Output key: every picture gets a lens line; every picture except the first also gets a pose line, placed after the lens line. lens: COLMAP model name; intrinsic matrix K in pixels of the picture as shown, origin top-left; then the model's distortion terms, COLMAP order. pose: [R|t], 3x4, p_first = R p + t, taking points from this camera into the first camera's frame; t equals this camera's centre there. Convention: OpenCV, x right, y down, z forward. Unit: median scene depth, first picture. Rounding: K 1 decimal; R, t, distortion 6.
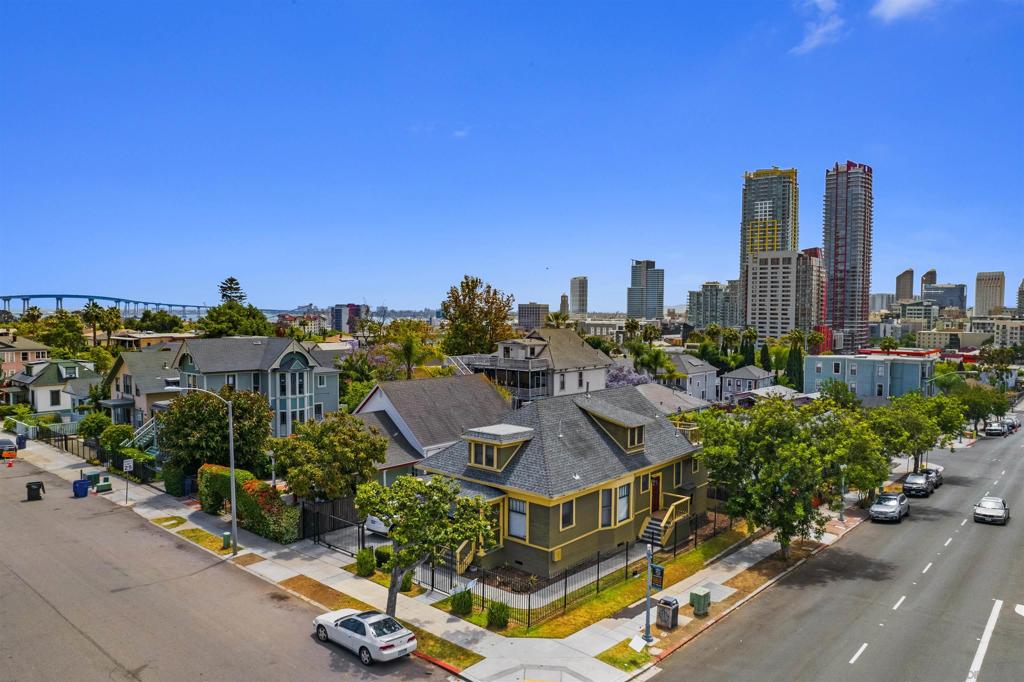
lens RADIAL K [[697.3, 0, 512.0], [0, 697.3, 341.0], [0, 0, 1]] dist [-0.090606, 0.088489]
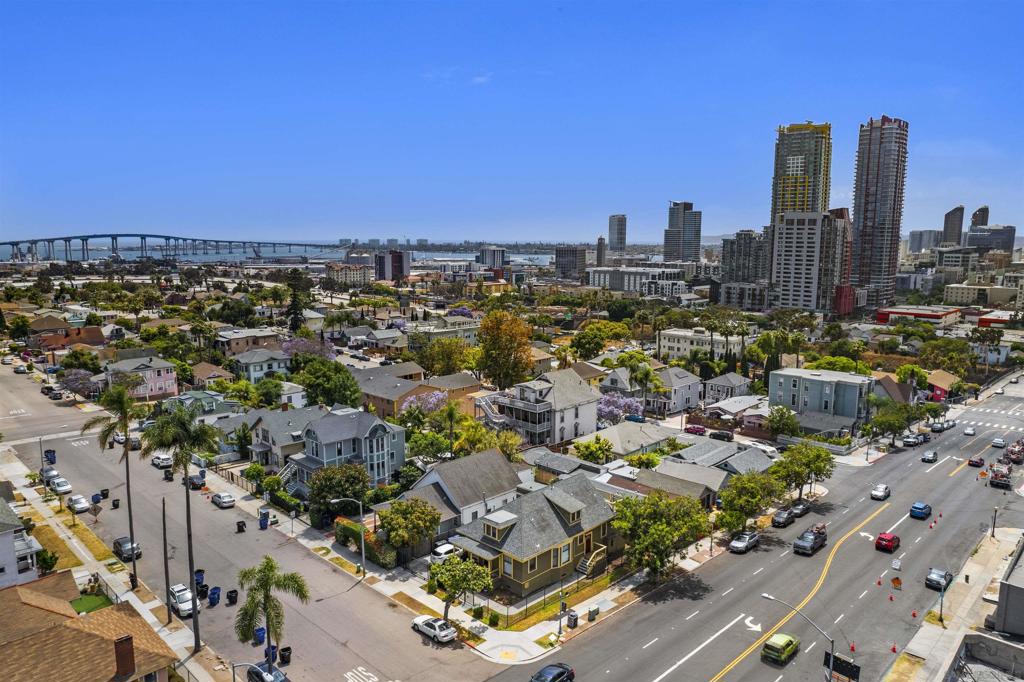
lens RADIAL K [[697.3, 0, 512.0], [0, 697.3, 341.0], [0, 0, 1]] dist [-0.090606, 0.088489]
pose [[0.998340, 0.004788, -0.057402, 0.091179], [0.000998, 0.994950, 0.100364, -0.406150], [0.057592, -0.100255, 0.993294, -0.628656]]
